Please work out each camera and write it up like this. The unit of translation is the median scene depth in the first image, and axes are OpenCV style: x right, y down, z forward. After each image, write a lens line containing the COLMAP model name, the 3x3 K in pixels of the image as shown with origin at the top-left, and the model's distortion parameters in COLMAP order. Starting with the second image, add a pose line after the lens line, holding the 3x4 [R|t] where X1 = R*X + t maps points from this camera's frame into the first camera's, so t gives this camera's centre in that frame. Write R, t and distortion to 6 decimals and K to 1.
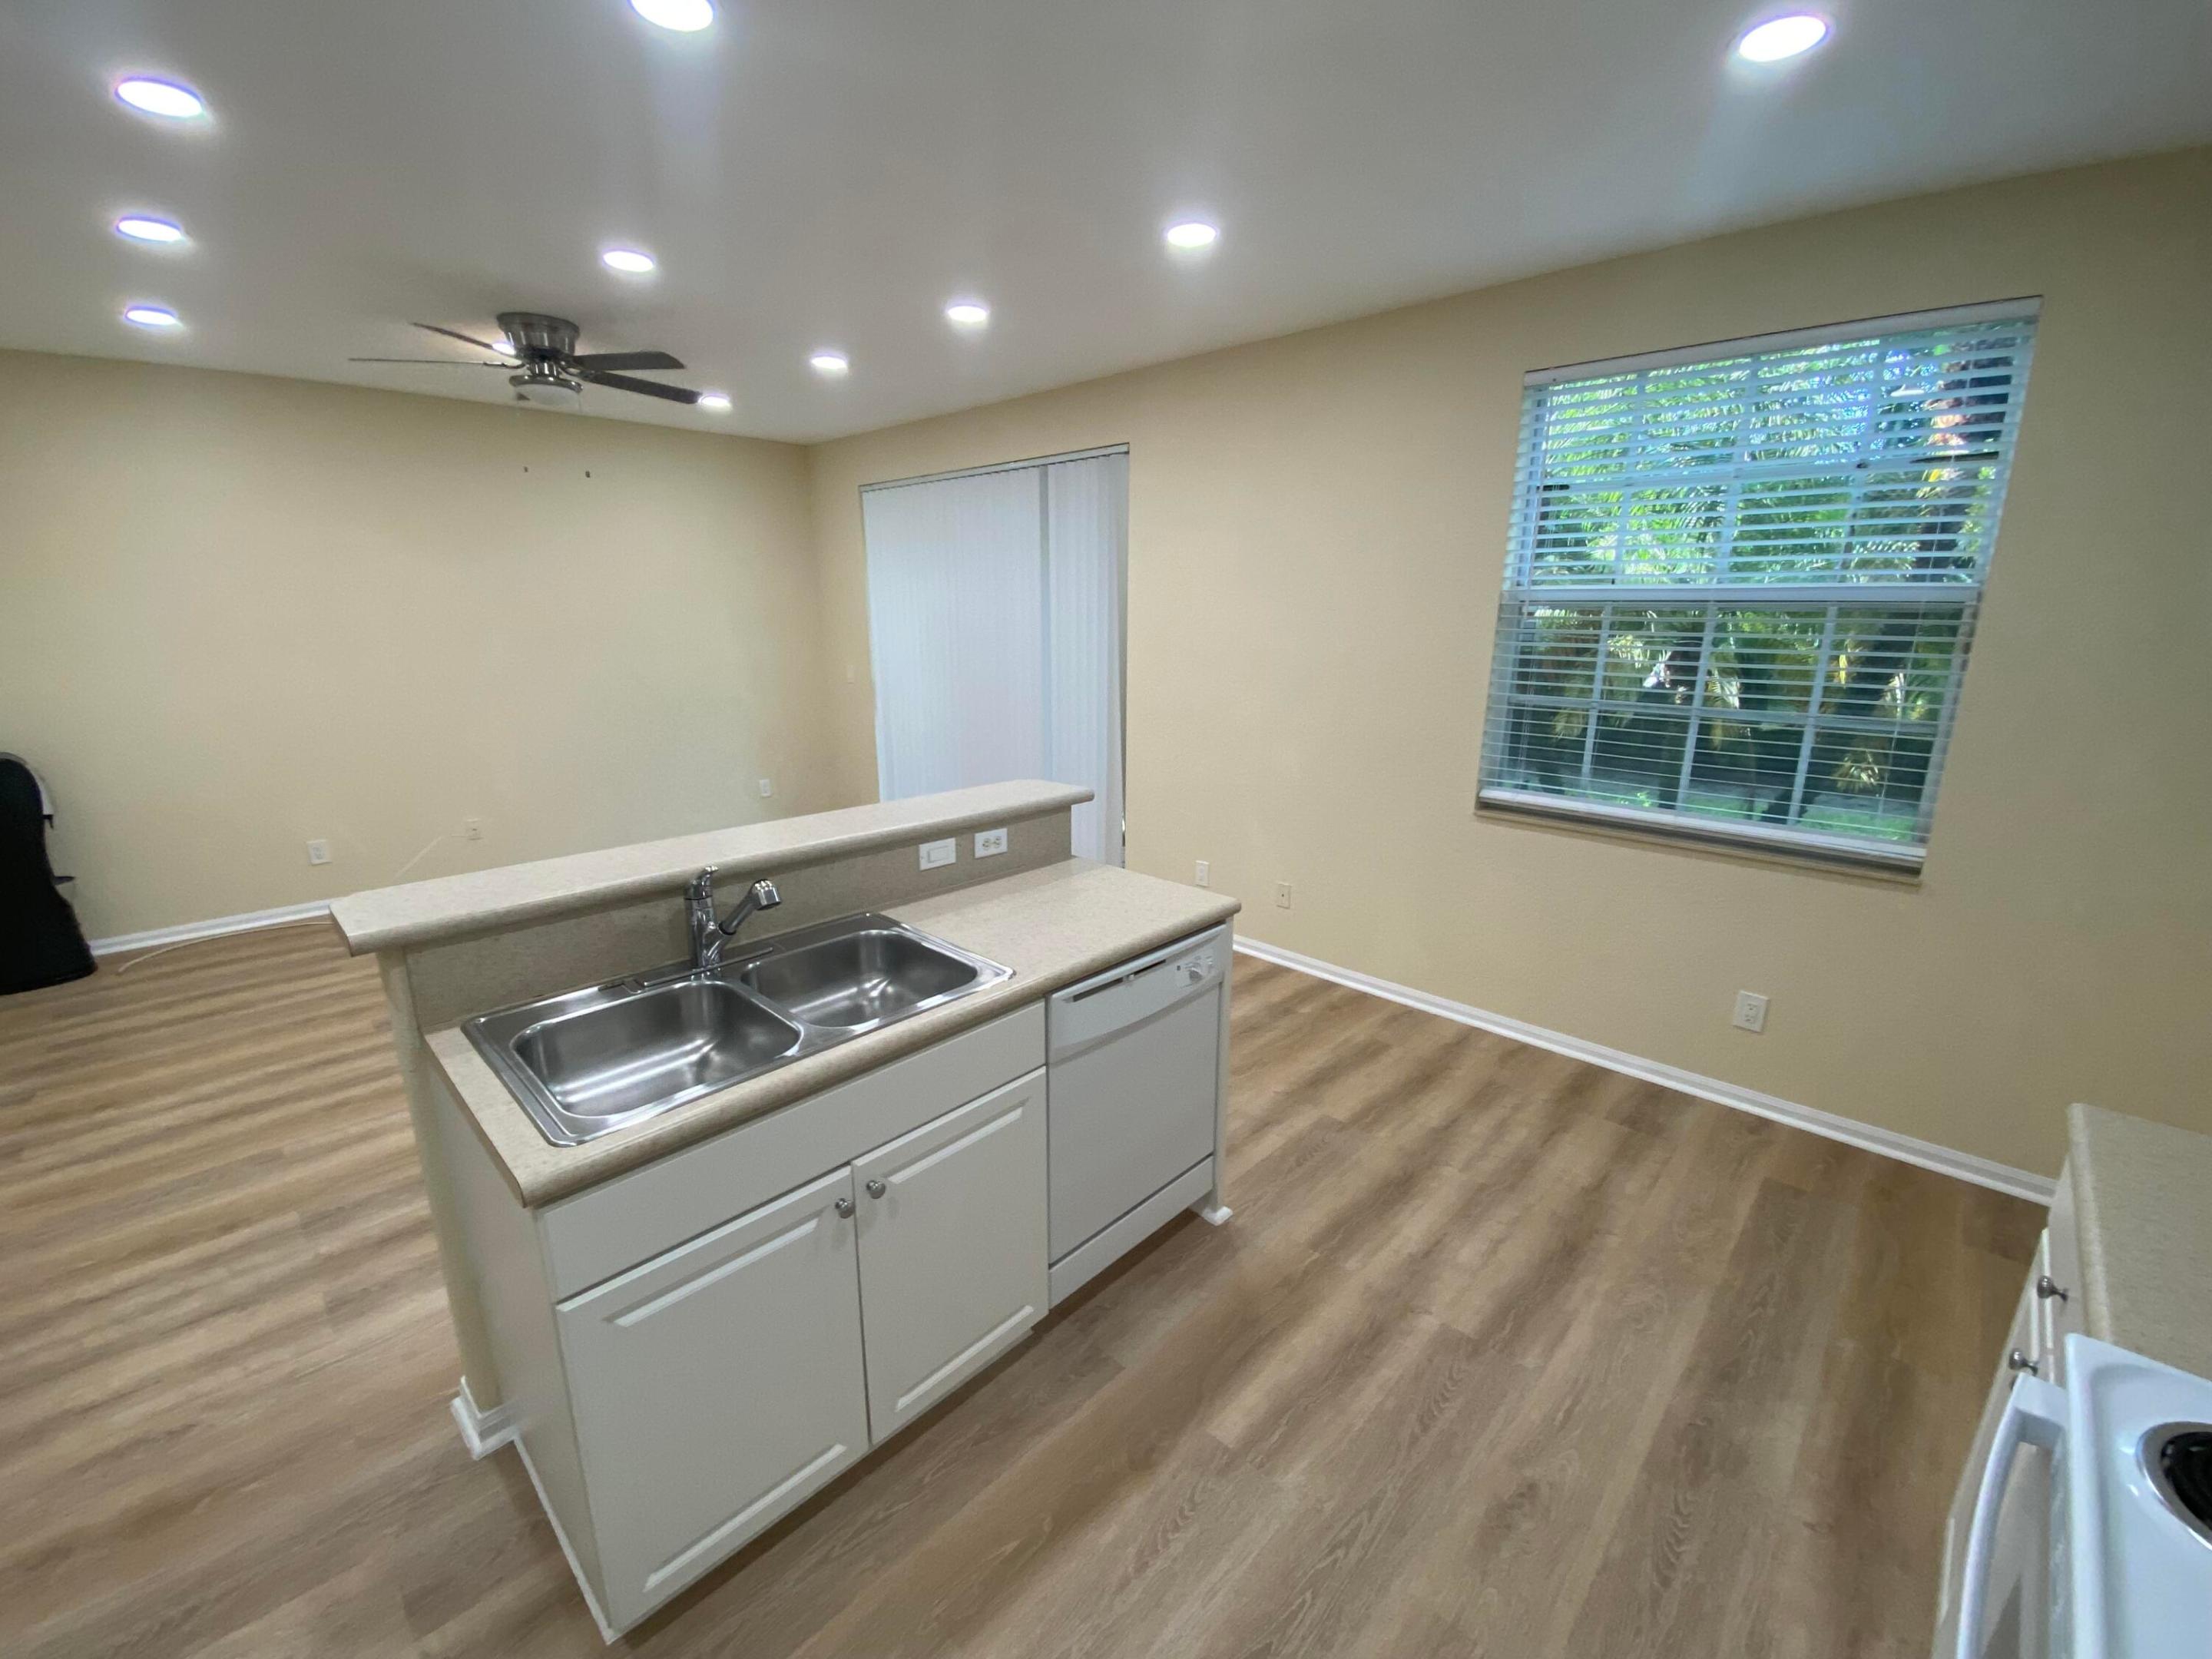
lens RADIAL K [[898.1, 0, 1101.3], [0, 898.1, 827.7], [0, 0, 1]] dist [-0.006871, -0.001017]
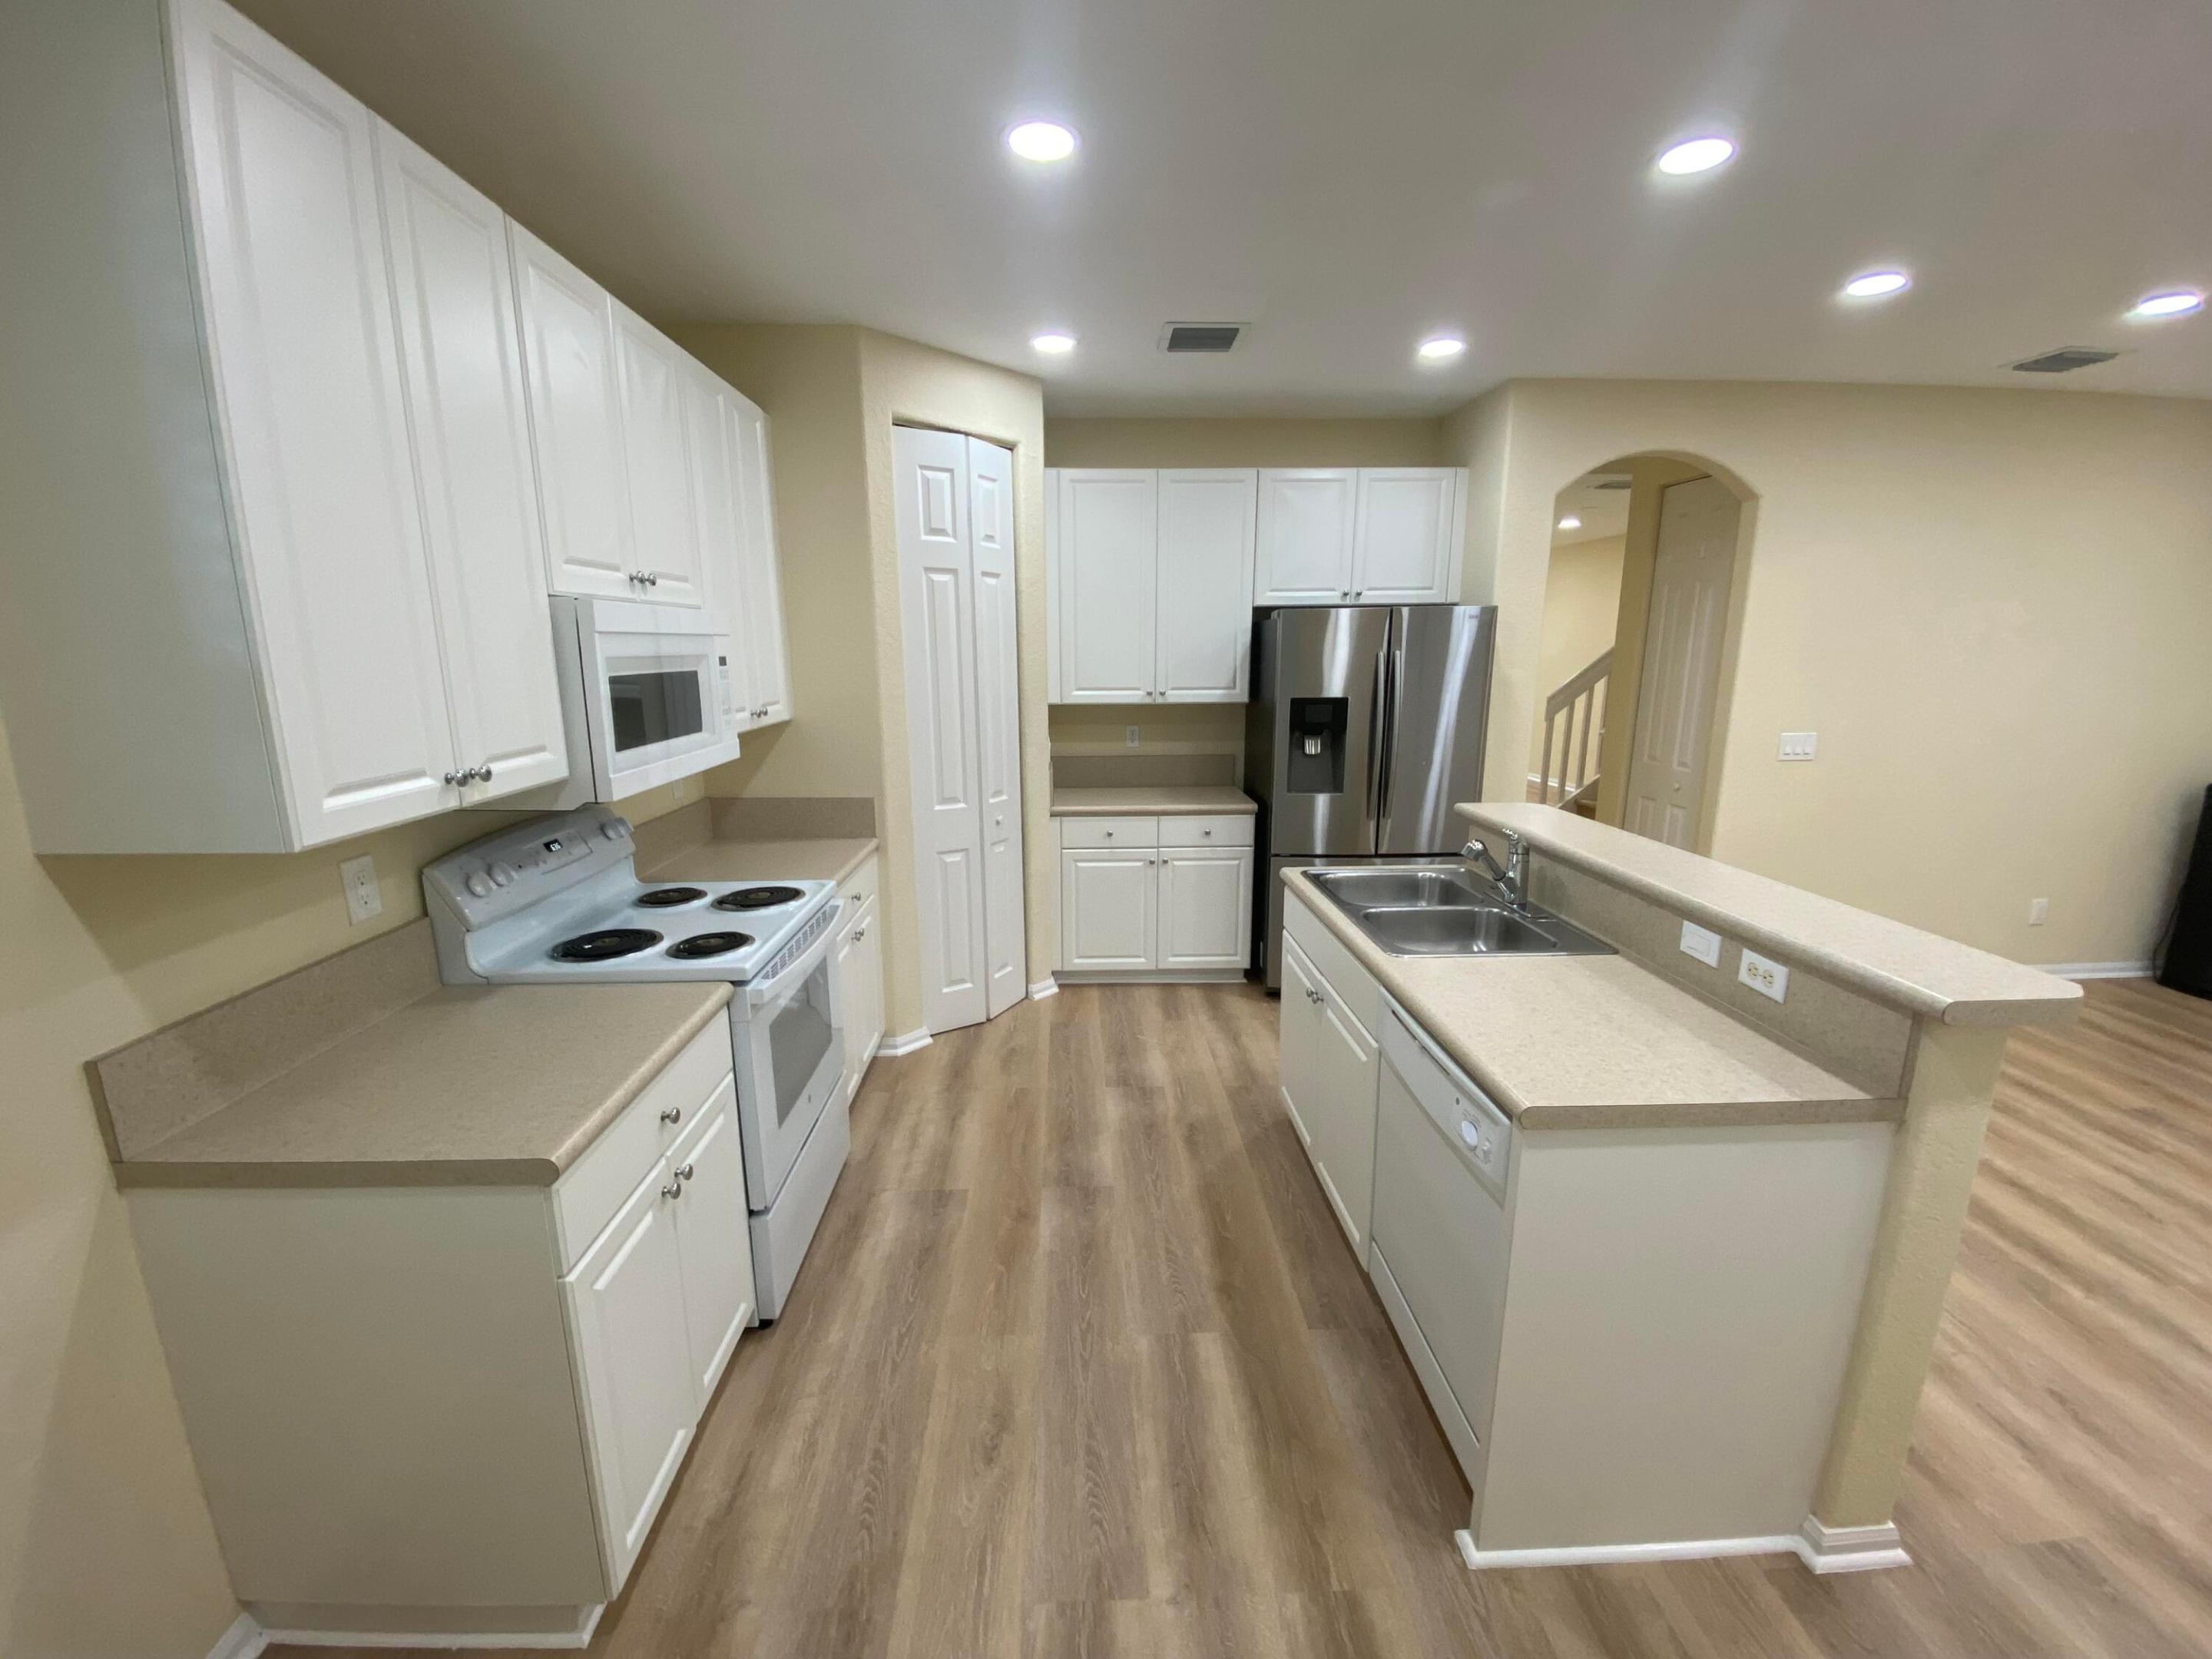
lens RADIAL K [[898.1, 0, 1102.9], [0, 898.1, 840.7], [0, 0, 1]] dist [-0.006871, -0.001017]
pose [[-0.686466, 0.154691, -0.710518, 0.771068], [-0.174936, 0.913282, 0.367850, -0.266041], [0.705806, 0.376811, -0.599876, 1.086624]]
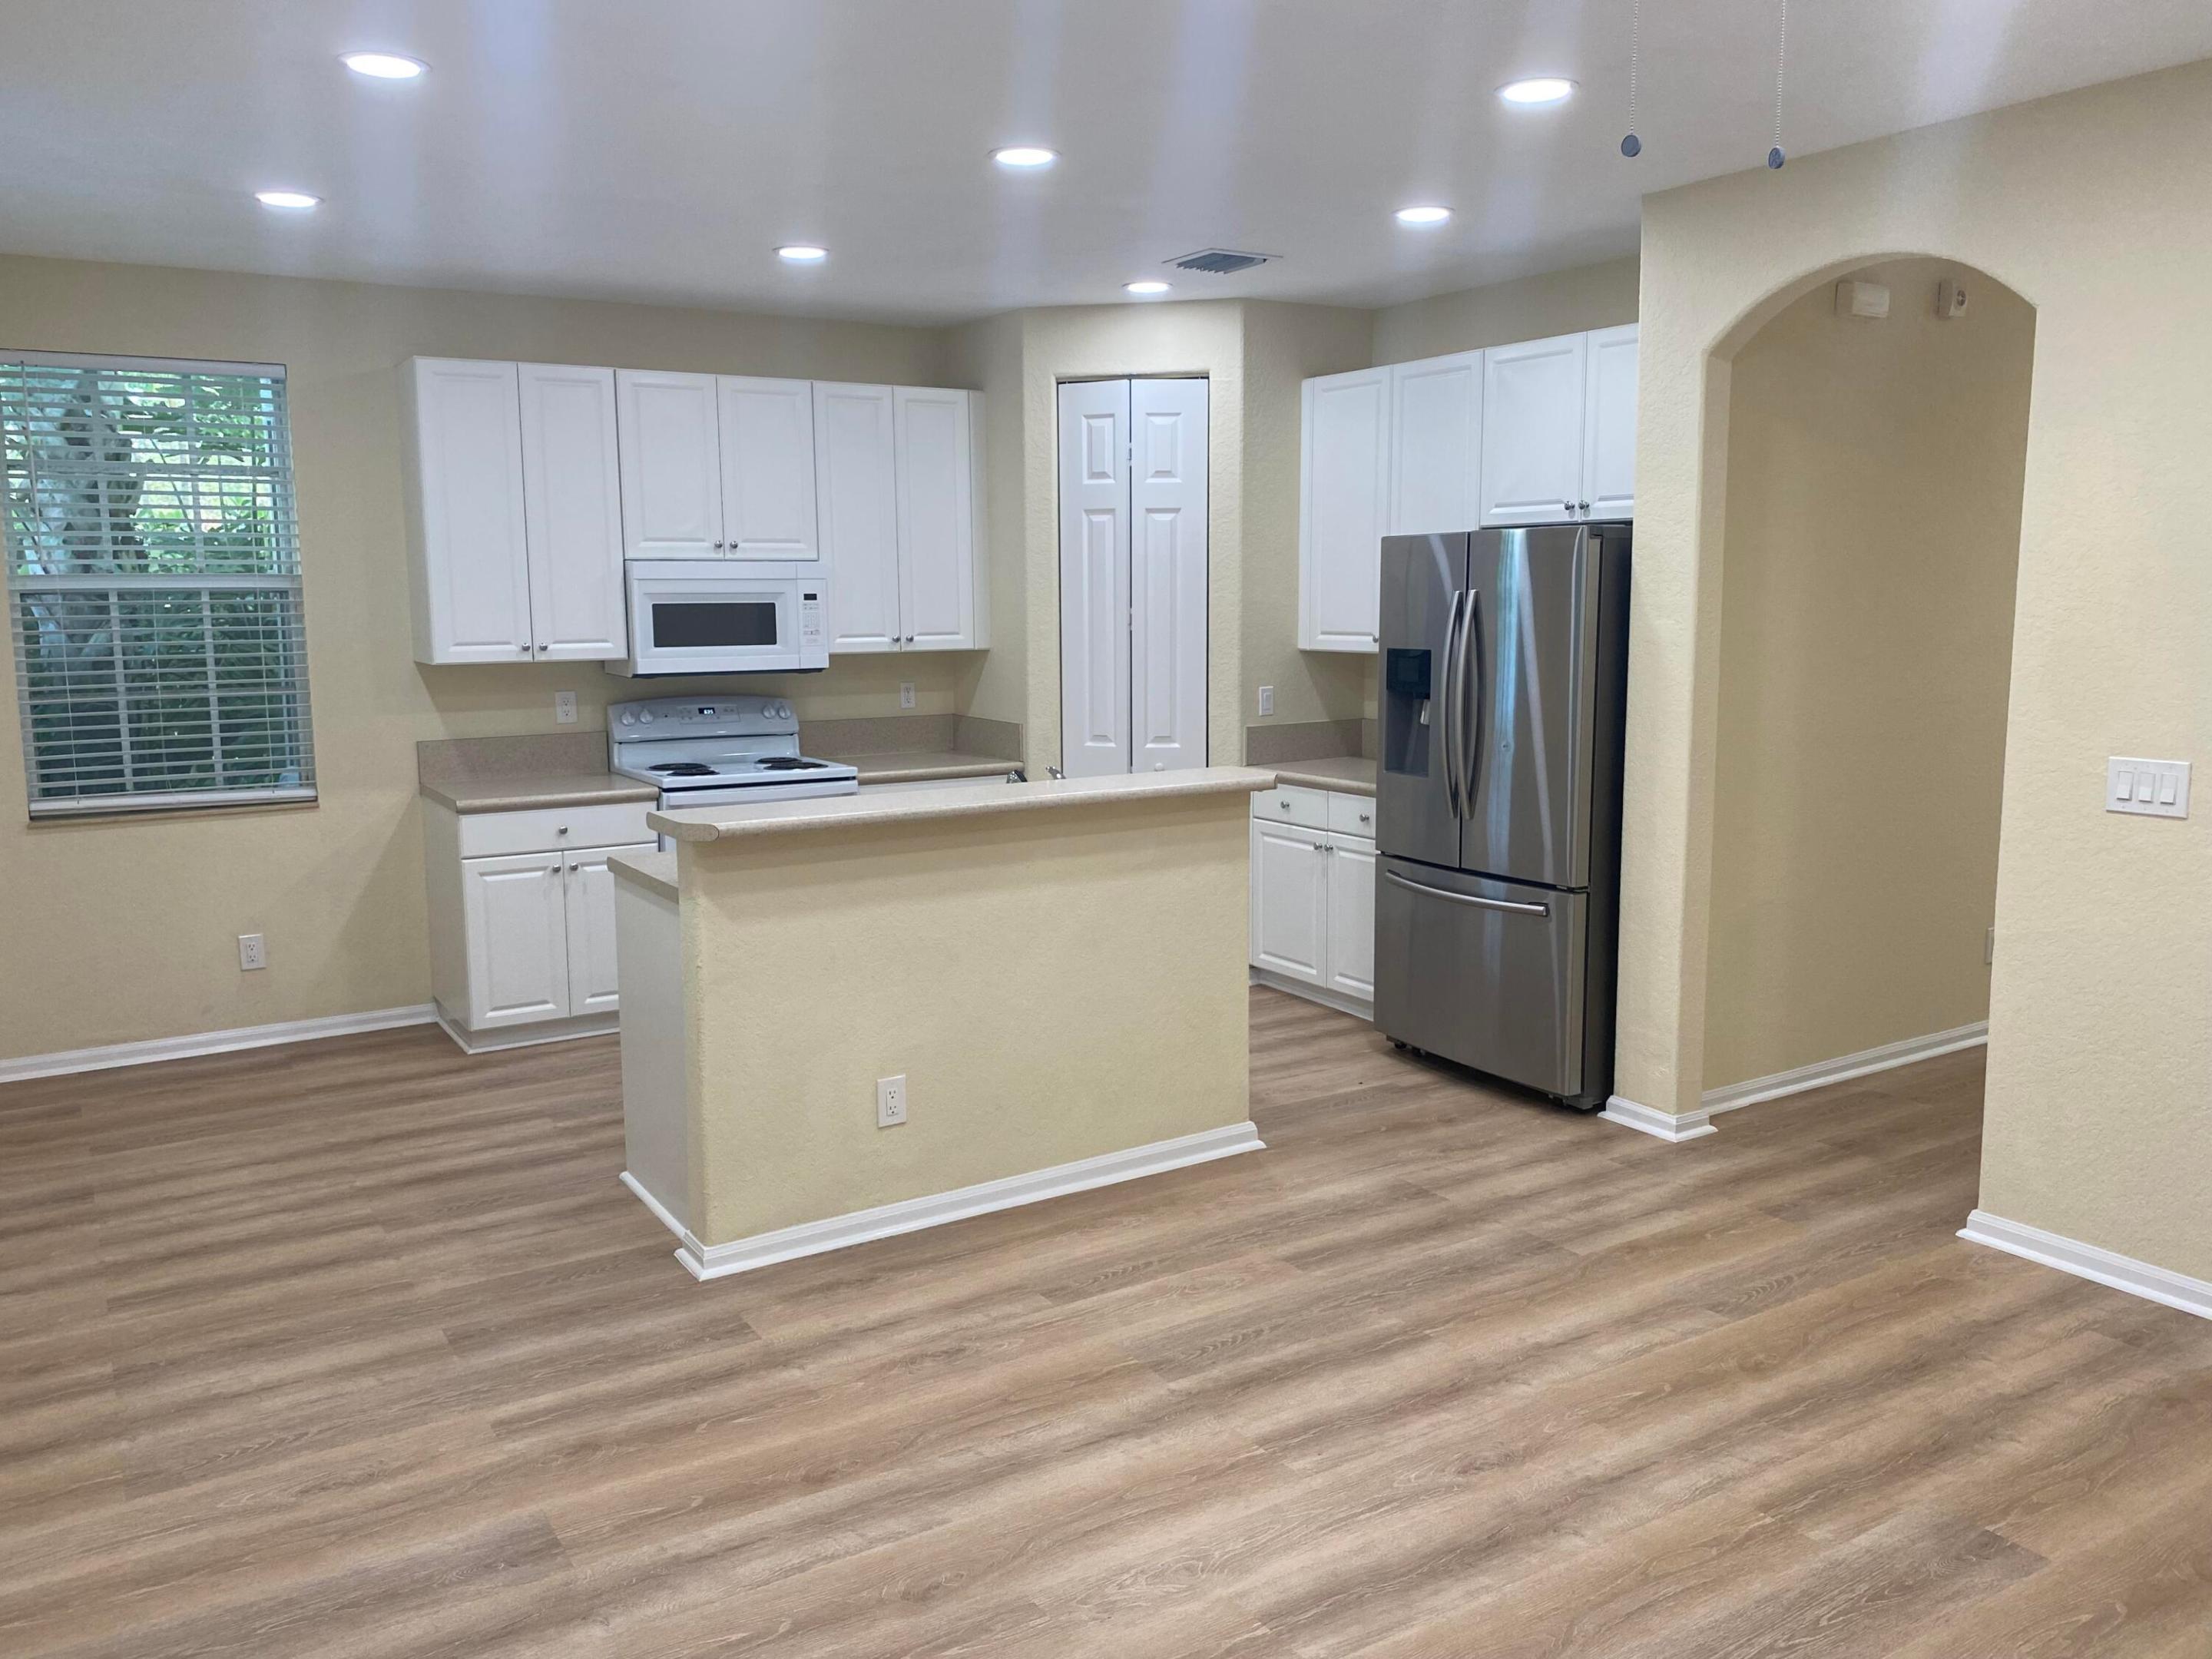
lens RADIAL K [[1718.2, 0, 1099.7], [0, 1718.2, 822.8], [0, 0, 1]] dist [0.004033, -0.000897]
pose [[-0.969748, -0.026786, 0.242633, -0.910303], [0.066288, 0.927715, 0.367357, -0.667307], [-0.234934, 0.372327, -0.897874, 2.672533]]
